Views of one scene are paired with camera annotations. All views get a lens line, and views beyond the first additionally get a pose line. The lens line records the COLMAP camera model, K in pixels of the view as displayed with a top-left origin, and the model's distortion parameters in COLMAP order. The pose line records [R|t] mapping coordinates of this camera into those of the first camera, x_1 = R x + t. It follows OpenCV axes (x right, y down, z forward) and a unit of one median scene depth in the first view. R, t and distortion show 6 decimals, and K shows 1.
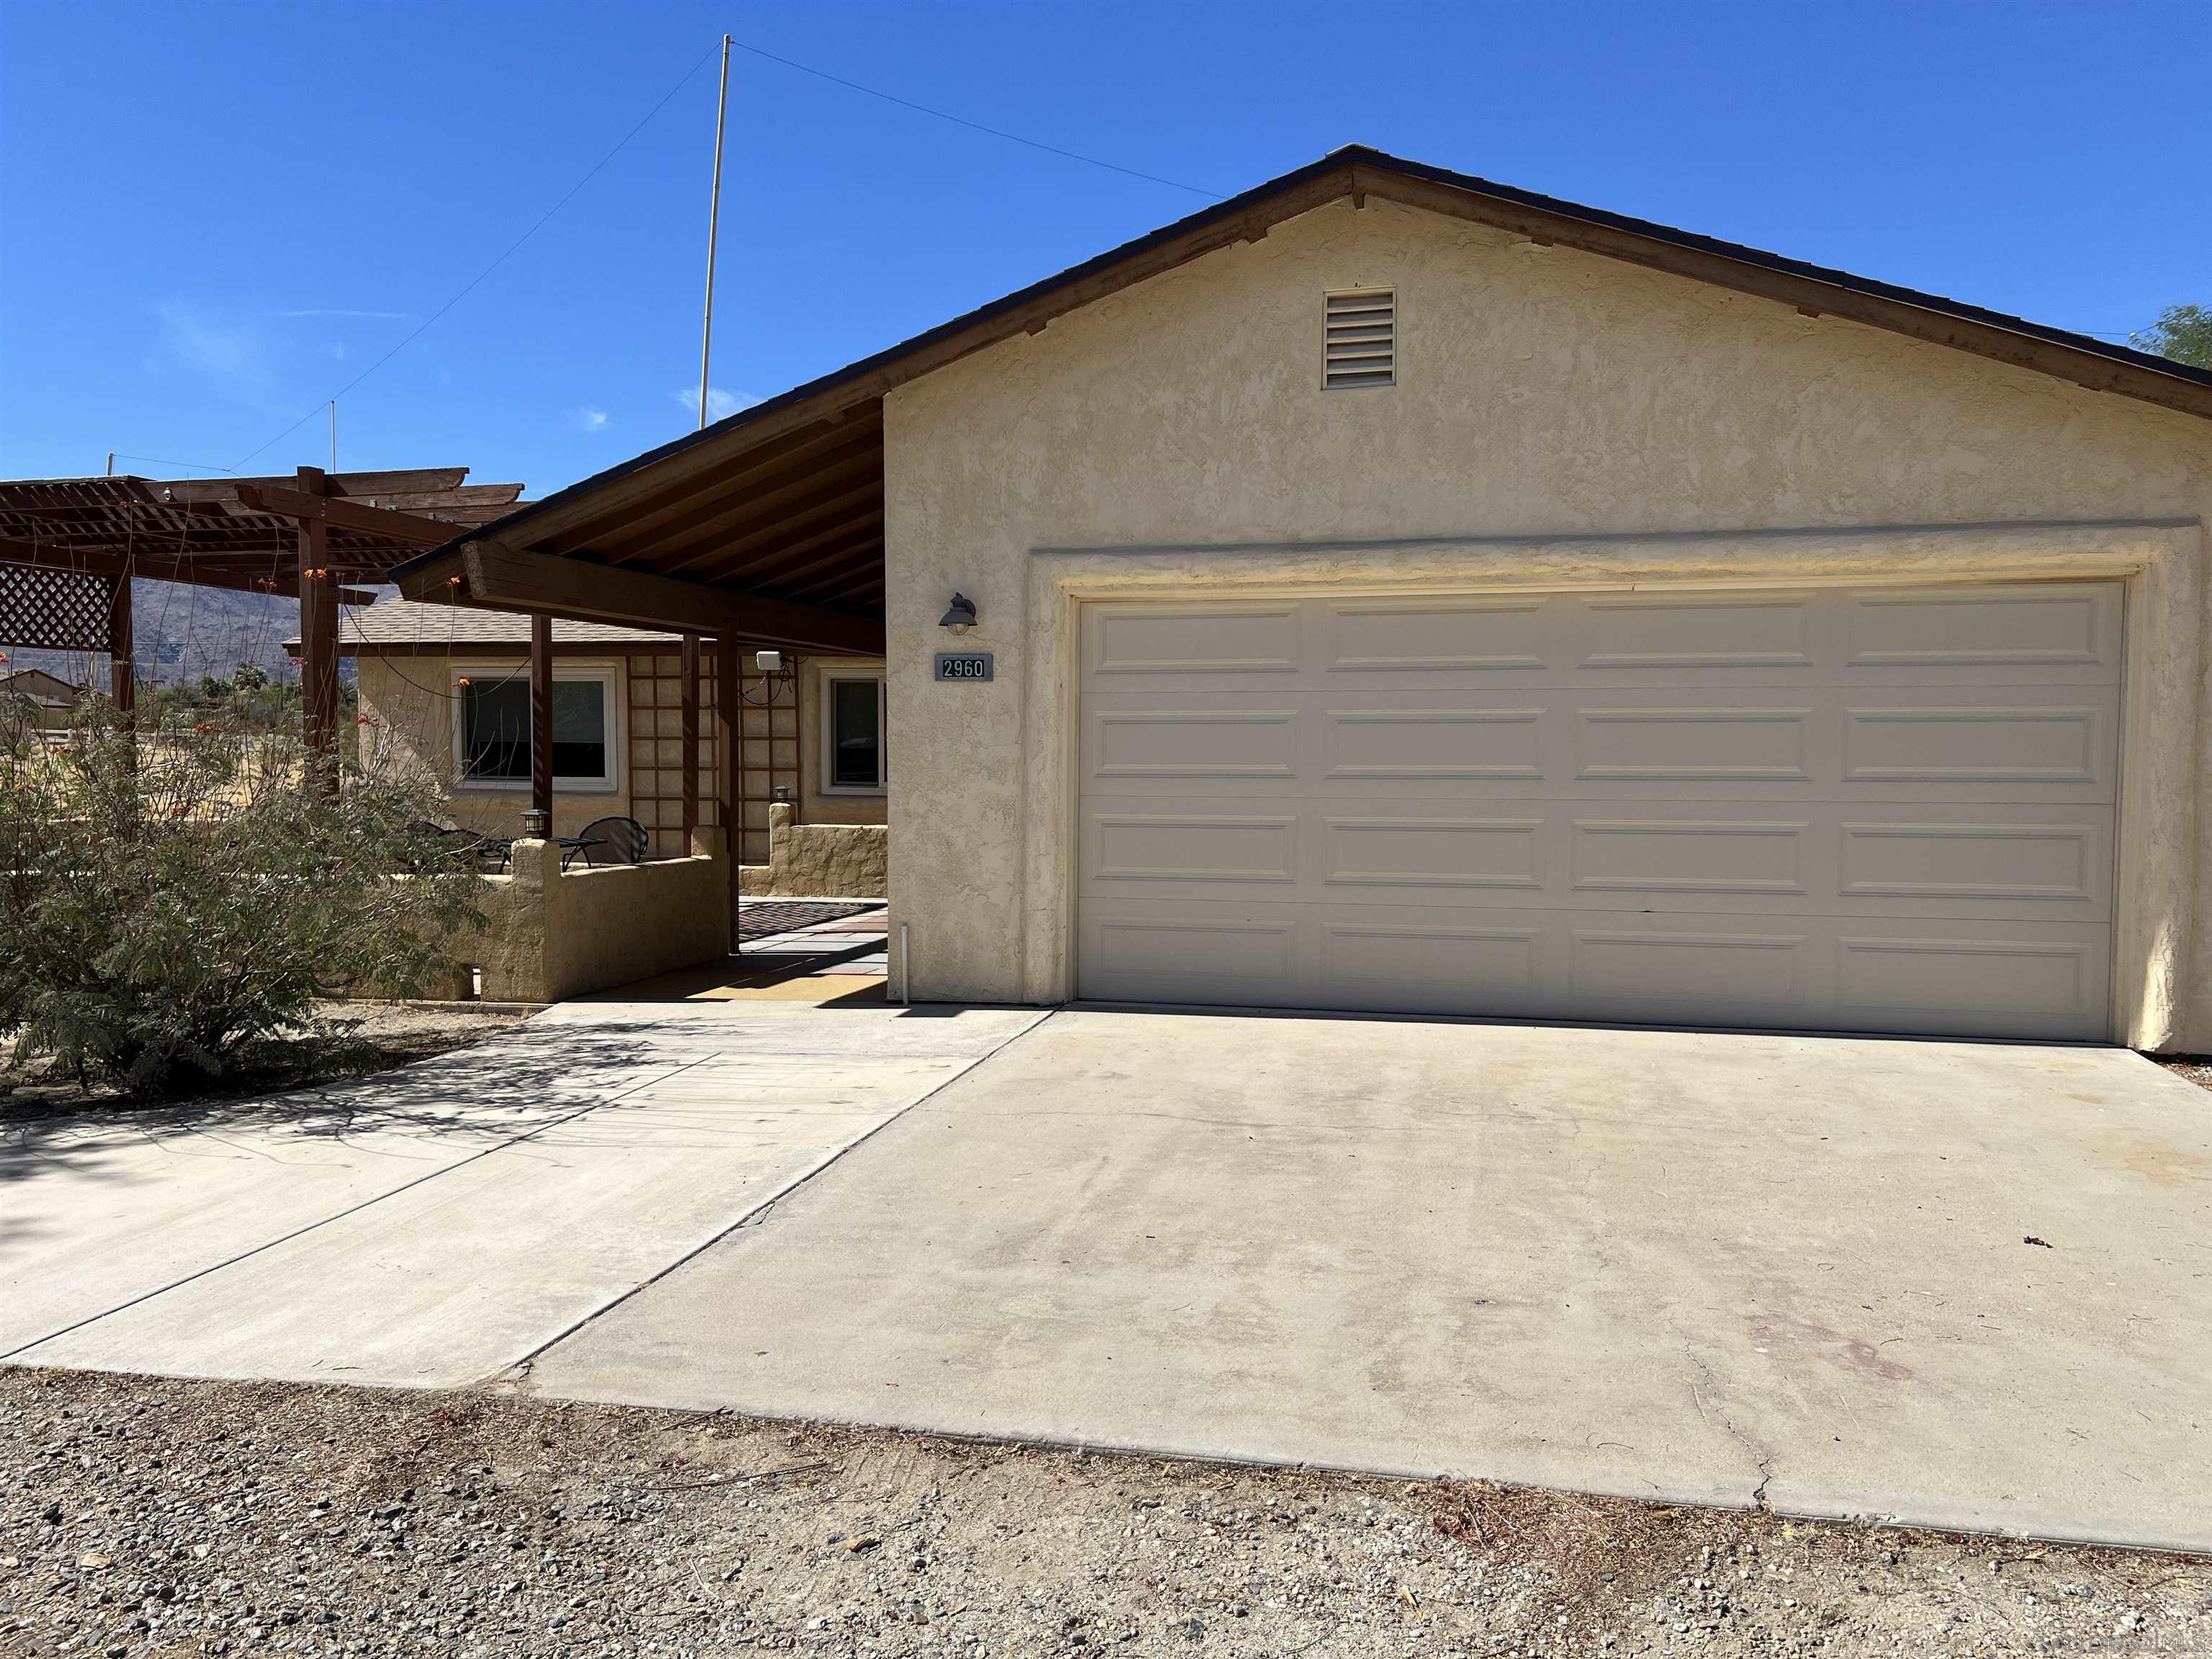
lens RADIAL K [[1647.3, 0, 1107.7], [0, 1647.3, 834.2], [0, 0, 1]] dist [0.071387, -0.080327]
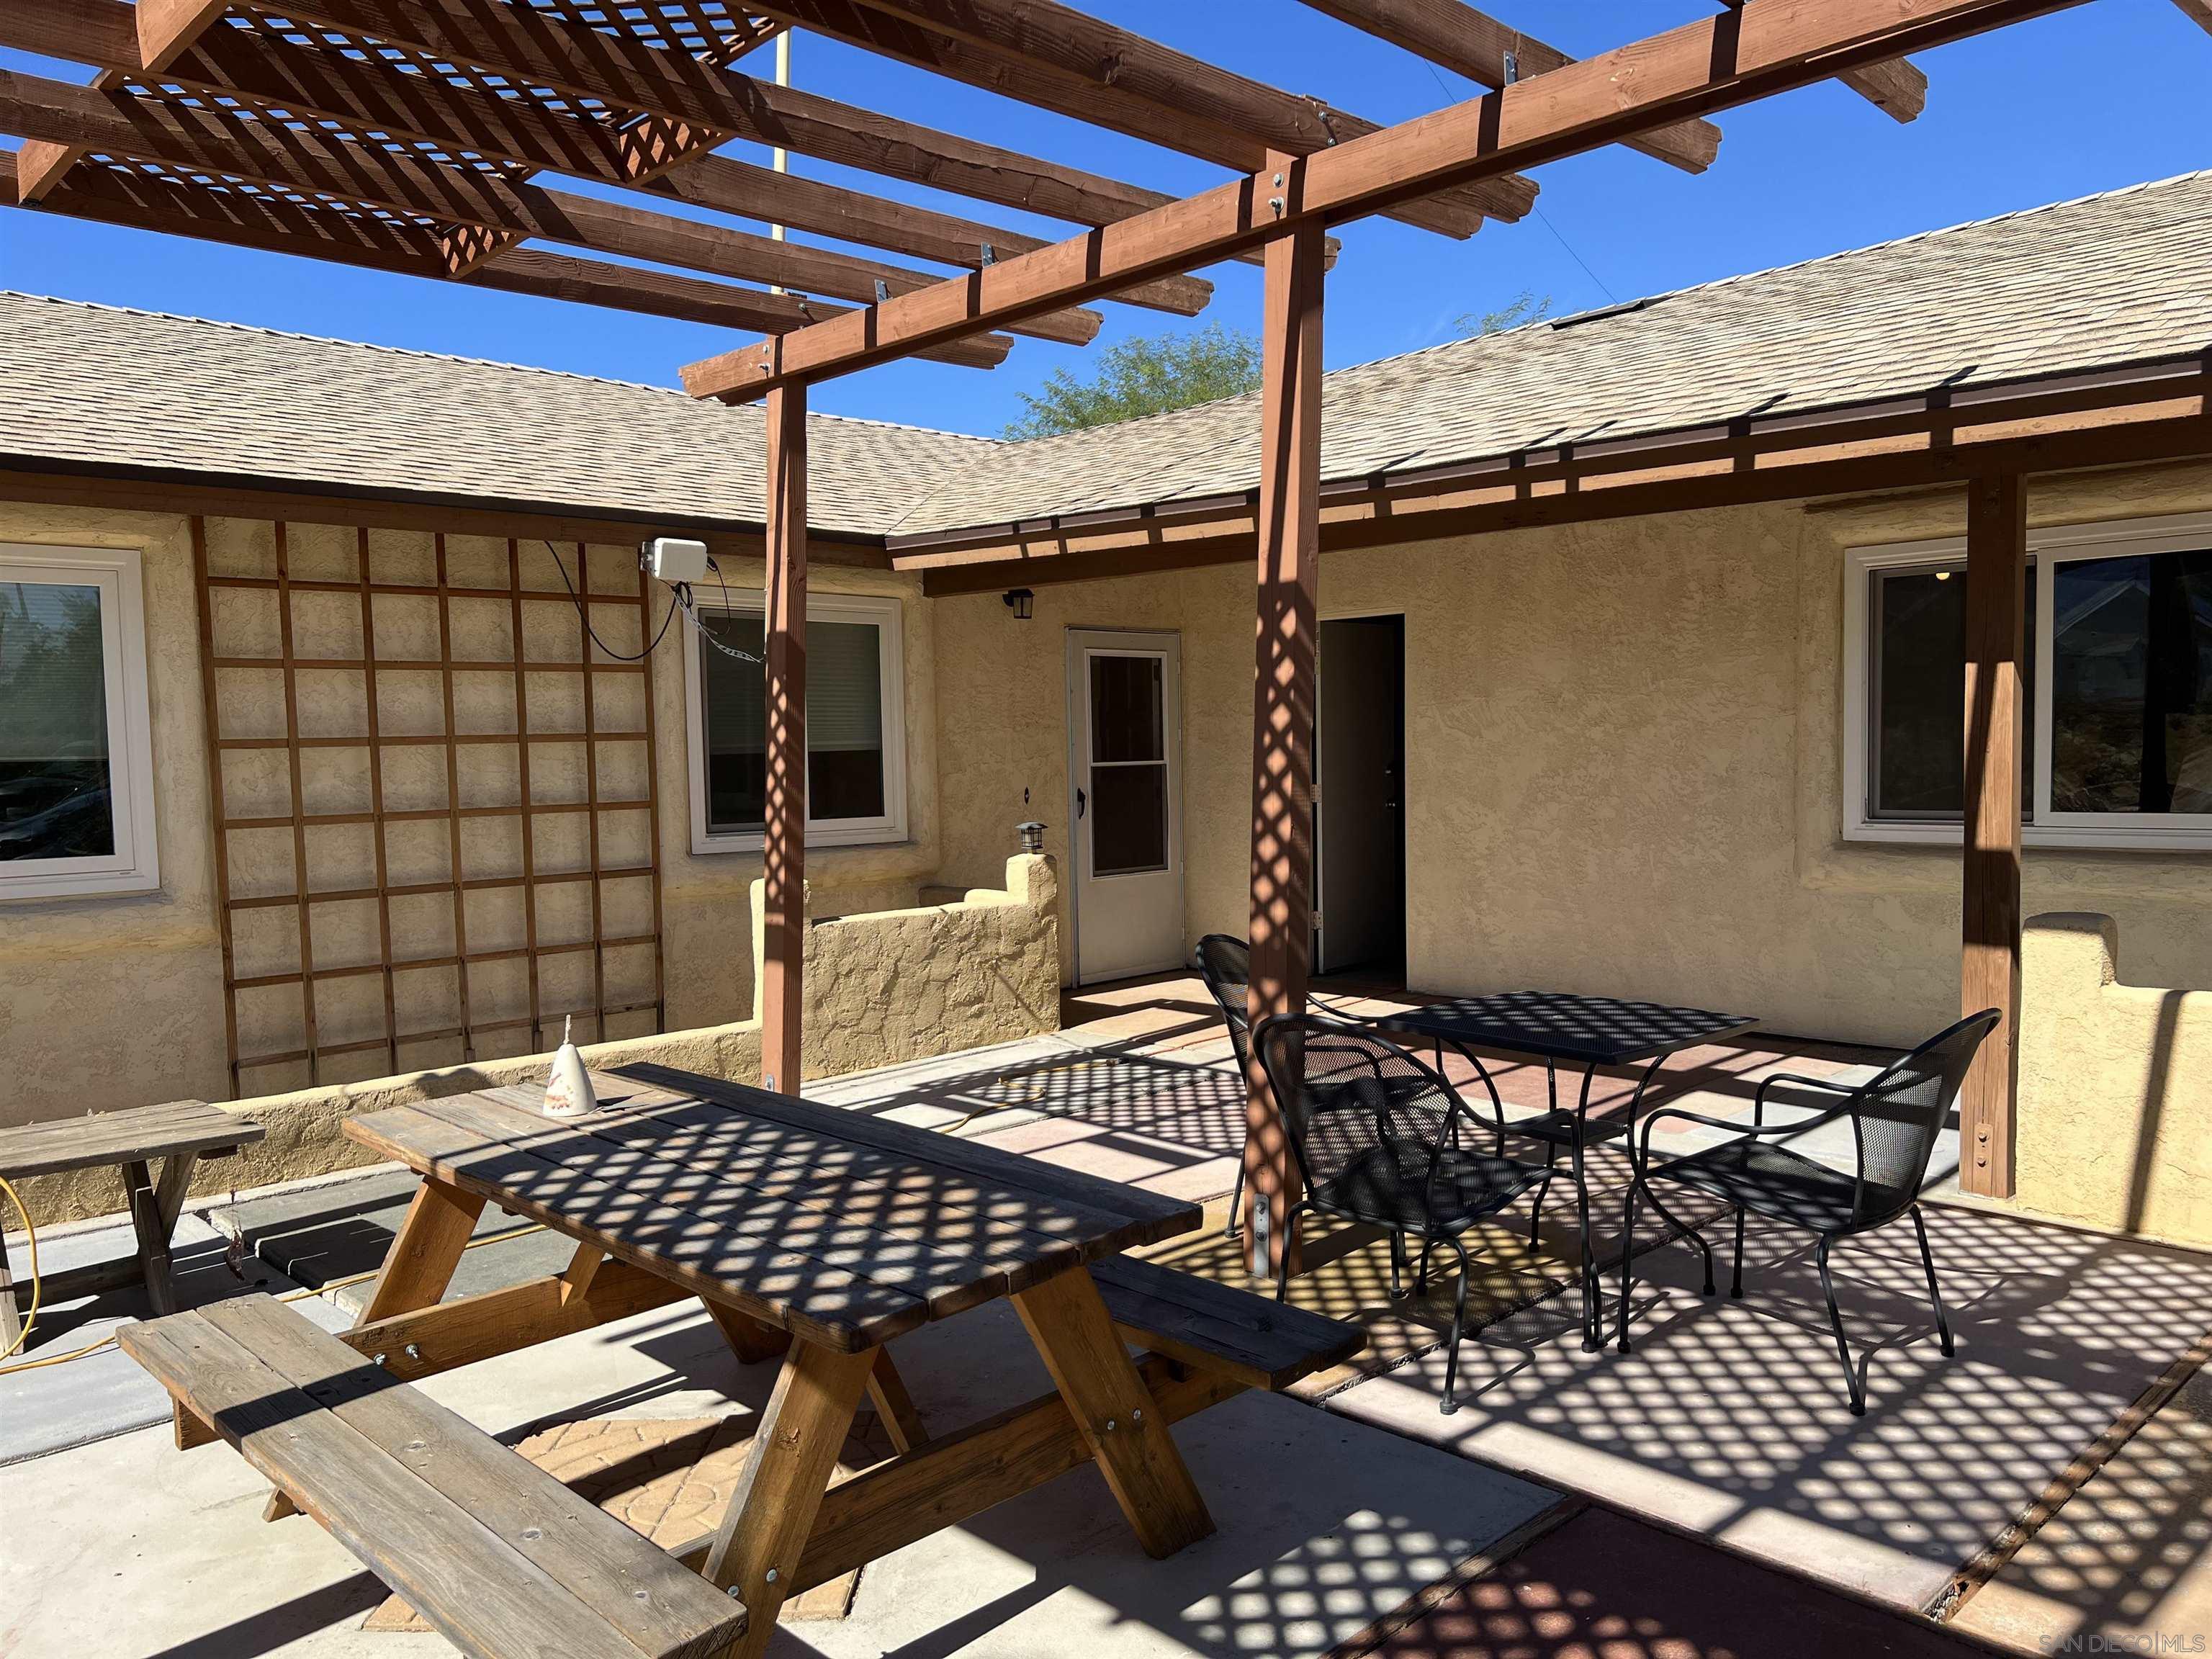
lens RADIAL K [[1647.3, 0, 1106.2], [0, 1647.3, 826.6], [0, 0, 1]] dist [0.071387, -0.080327]
pose [[0.557203, -0.062130, 0.828049, -0.497875], [0.060228, 0.997594, 0.034323, -0.041014], [-0.828189, 0.030747, 0.559604, 0.636563]]
